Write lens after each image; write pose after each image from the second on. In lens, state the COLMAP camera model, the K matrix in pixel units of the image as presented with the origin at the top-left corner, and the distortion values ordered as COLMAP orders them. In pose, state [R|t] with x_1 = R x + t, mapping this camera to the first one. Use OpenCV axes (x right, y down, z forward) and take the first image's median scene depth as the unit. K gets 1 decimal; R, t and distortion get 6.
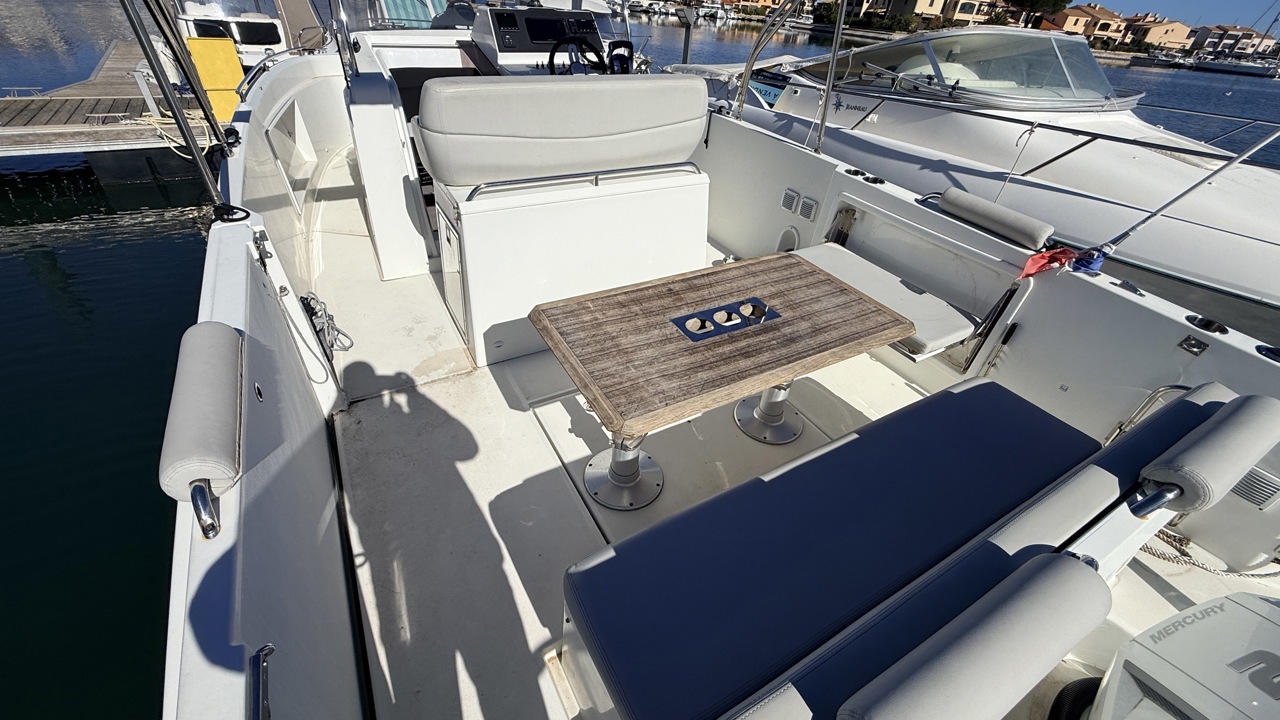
lens RADIAL K [[503.8, 0, 639.6], [0, 503.8, 362.1], [0, 0, 1]] dist [-0.001396, 0.000549]
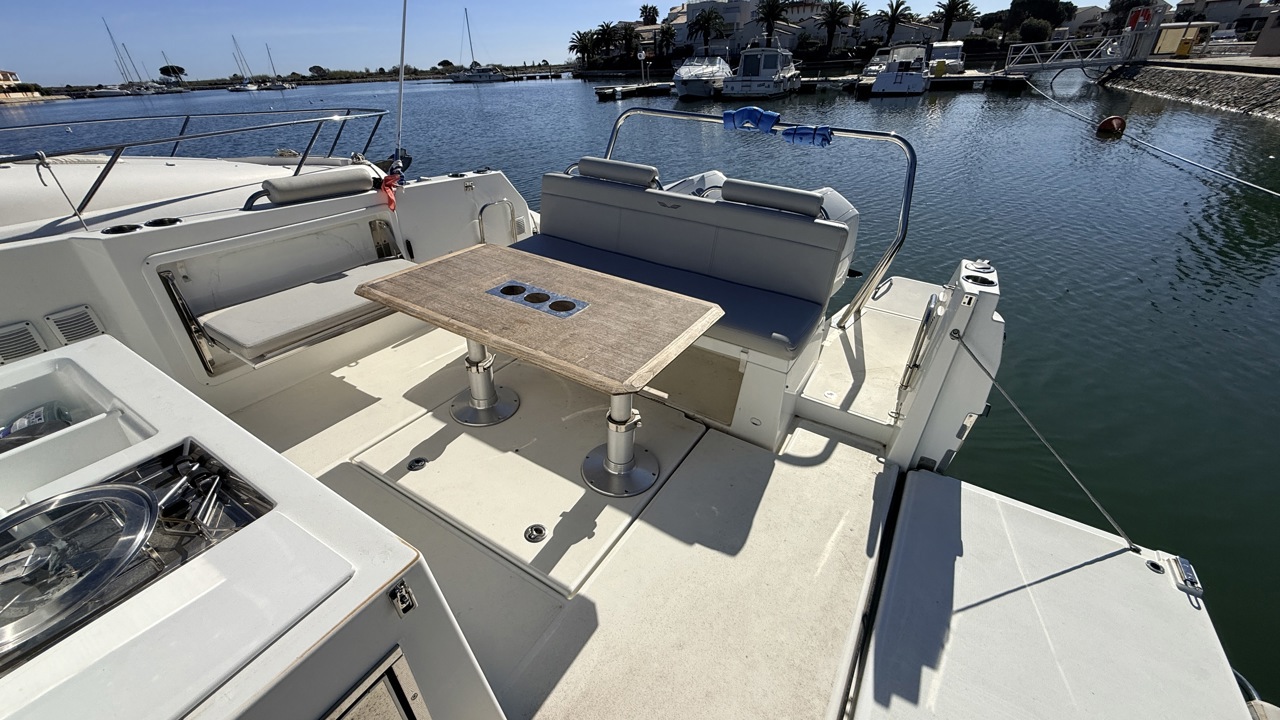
lens RADIAL K [[503.8, 0, 635.8], [0, 503.8, 361.6], [0, 0, 1]] dist [-0.001396, 0.000549]
pose [[-0.477765, -0.518181, 0.709386, -0.657043], [0.483360, 0.519227, 0.704816, -0.588526], [-0.733555, 0.679626, 0.002399, 0.848512]]
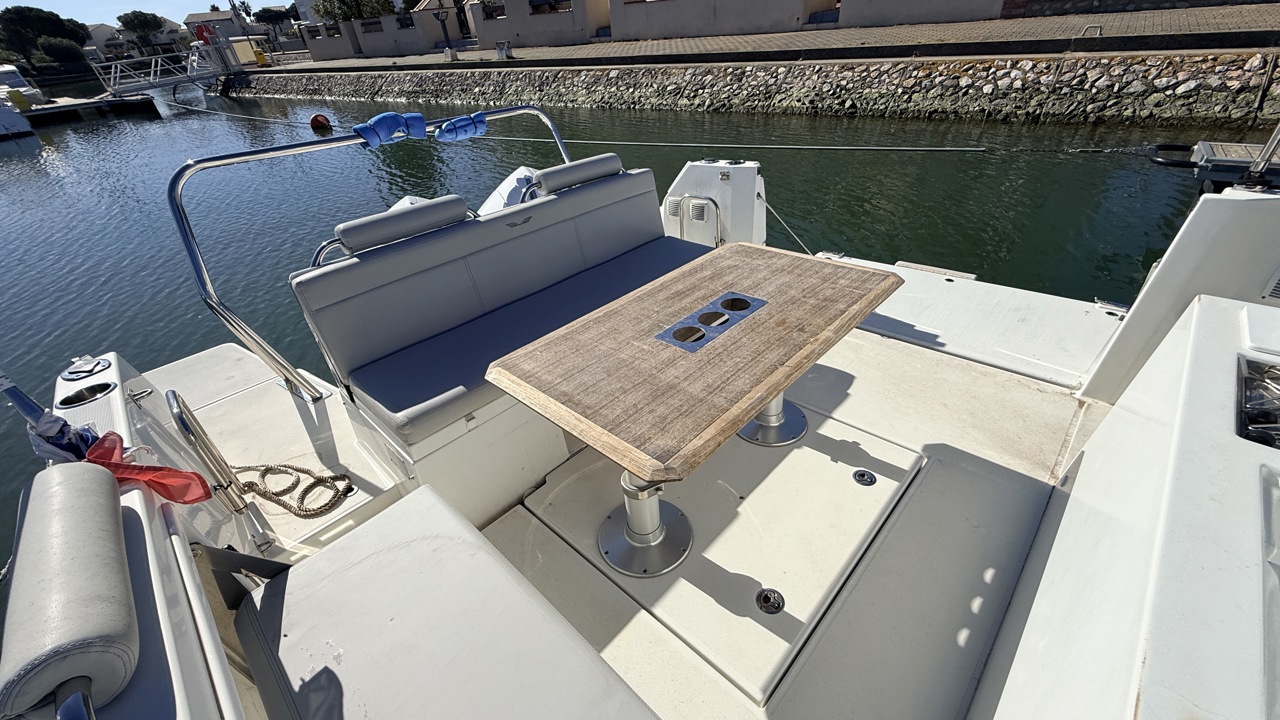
lens RADIAL K [[503.8, 0, 647.4], [0, 503.8, 358.3], [0, 0, 1]] dist [-0.001396, 0.000549]
pose [[-0.954261, 0.147932, -0.259811, 0.466525], [-0.181622, 0.403448, 0.896796, -0.731123], [0.237485, 0.902965, -0.358127, 1.216205]]
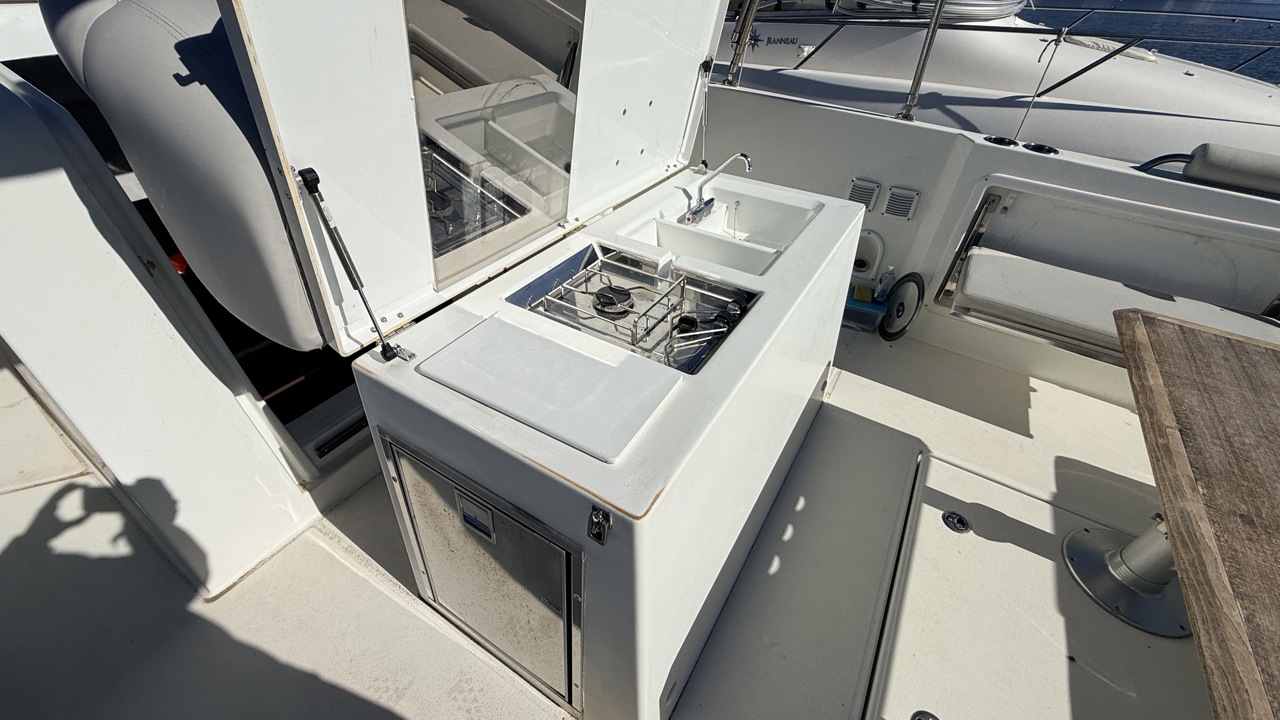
lens RADIAL K [[503.8, 0, 622.7], [0, 503.8, 368.2], [0, 0, 1]] dist [-0.001396, 0.000549]
pose [[0.876234, -0.329232, 0.351880, -0.477828], [0.303348, 0.944233, 0.128077, -0.456449], [-0.374424, -0.005483, 0.927241, 0.792983]]
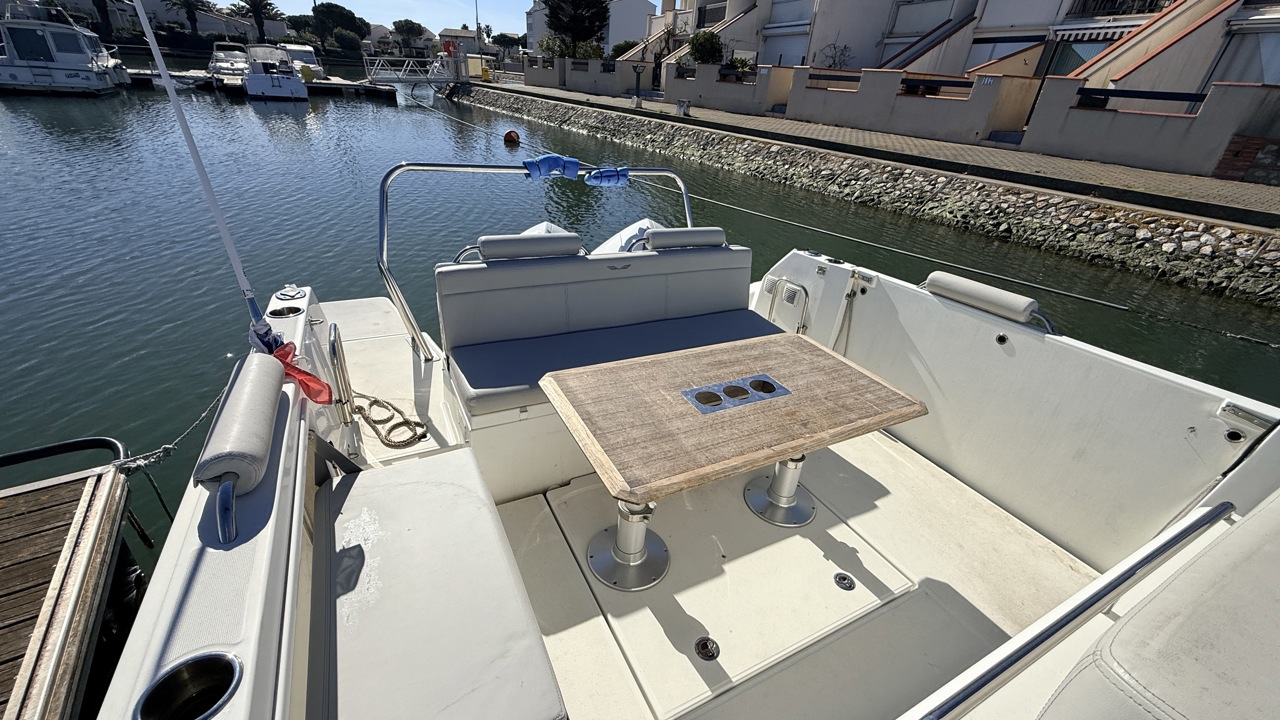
lens RADIAL K [[503.8, 0, 649.4], [0, 503.8, 364.9], [0, 0, 1]] dist [-0.001396, 0.000549]
pose [[-0.984937, -0.154651, -0.077340, 0.389364], [-0.137809, 0.431931, 0.891316, -0.873464], [-0.104438, 0.888548, -0.446737, 1.281620]]
